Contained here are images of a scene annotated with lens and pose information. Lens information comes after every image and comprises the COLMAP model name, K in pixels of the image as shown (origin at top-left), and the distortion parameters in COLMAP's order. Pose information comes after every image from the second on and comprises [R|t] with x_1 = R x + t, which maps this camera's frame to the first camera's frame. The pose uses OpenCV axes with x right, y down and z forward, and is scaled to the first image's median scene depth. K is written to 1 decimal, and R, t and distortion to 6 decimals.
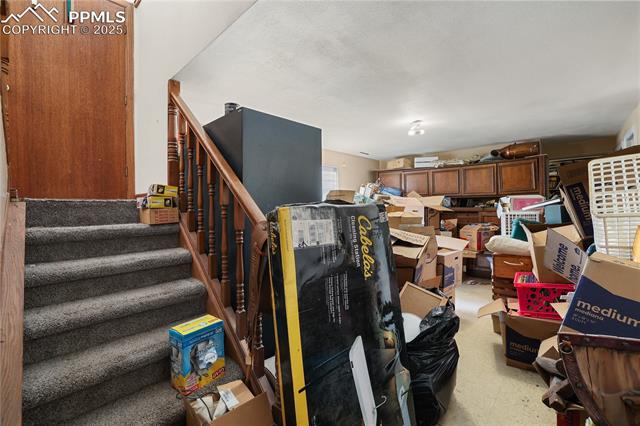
lens RADIAL K [[277.4, 0, 320.3], [0, 277.4, 207.9], [0, 0, 1]] dist [-0.044914, 0.016798]
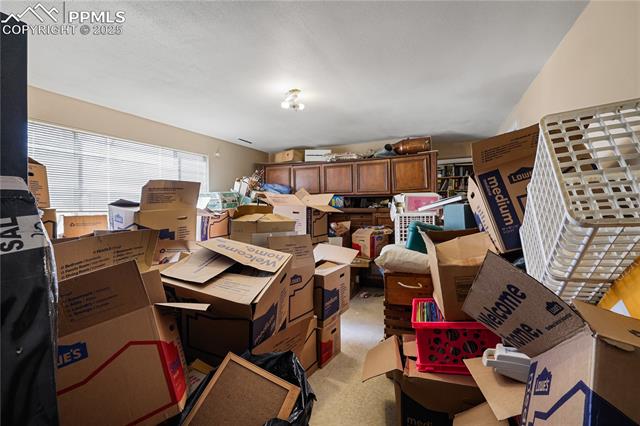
lens RADIAL K [[277.4, 0, 320.3], [0, 277.4, 207.9], [0, 0, 1]] dist [-0.044914, 0.016798]
pose [[0.948918, 0.000323, 0.315523, 0.149910], [0.001245, 0.999988, -0.004767, 0.002171], [-0.315520, 0.004916, 0.948906, 0.224576]]
